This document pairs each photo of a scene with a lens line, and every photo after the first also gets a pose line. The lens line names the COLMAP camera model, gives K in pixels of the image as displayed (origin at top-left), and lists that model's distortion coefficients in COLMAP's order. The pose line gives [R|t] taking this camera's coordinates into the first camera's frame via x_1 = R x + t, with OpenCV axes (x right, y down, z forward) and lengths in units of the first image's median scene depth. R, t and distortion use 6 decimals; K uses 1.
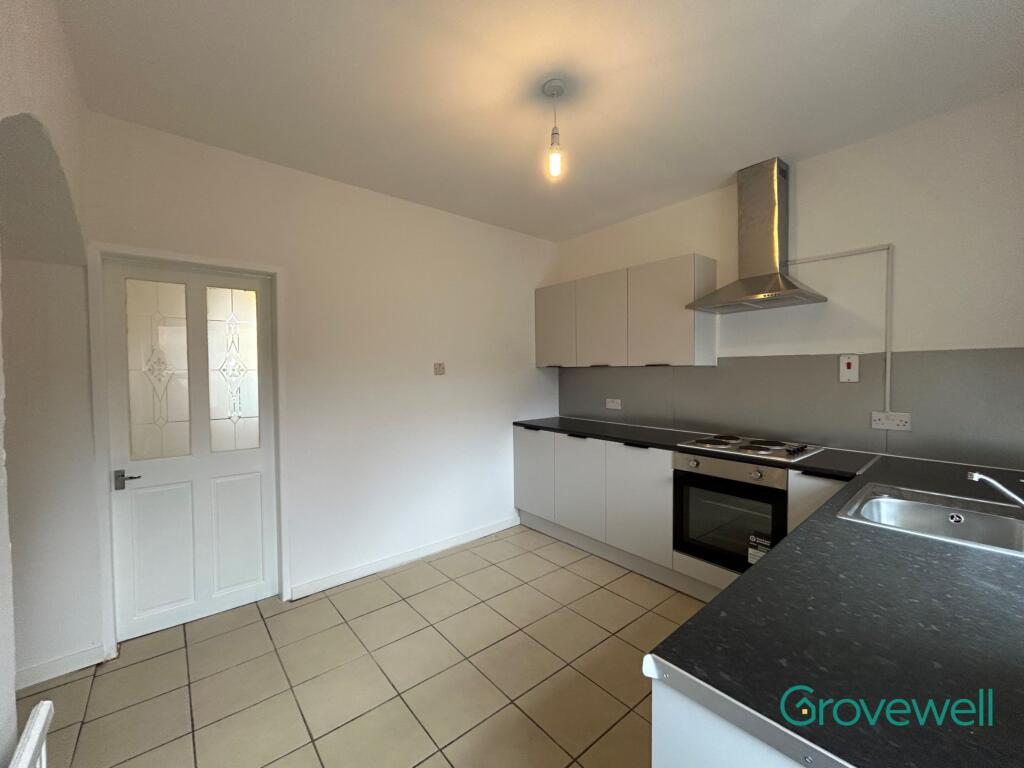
lens RADIAL K [[421.3, 0, 511.9], [0, 421.3, 381.3], [0, 0, 1]] dist [-0.000094, 0.000137]
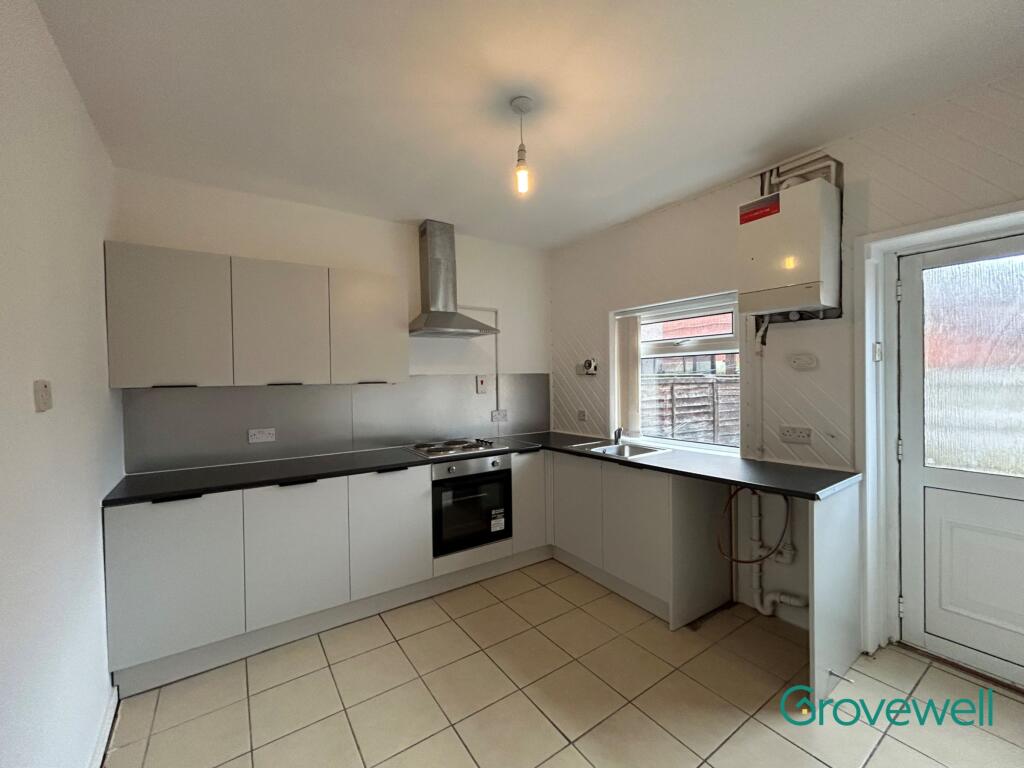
lens RADIAL K [[414.6, 0, 509.7], [0, 414.6, 379.0], [0, 0, 1]] dist [0.000641, 0.000105]
pose [[0.101572, 0.005774, 0.994811, -0.608282], [0.044562, 0.998953, -0.010348, -0.026861], [-0.993830, 0.045382, 0.101209, 0.663249]]
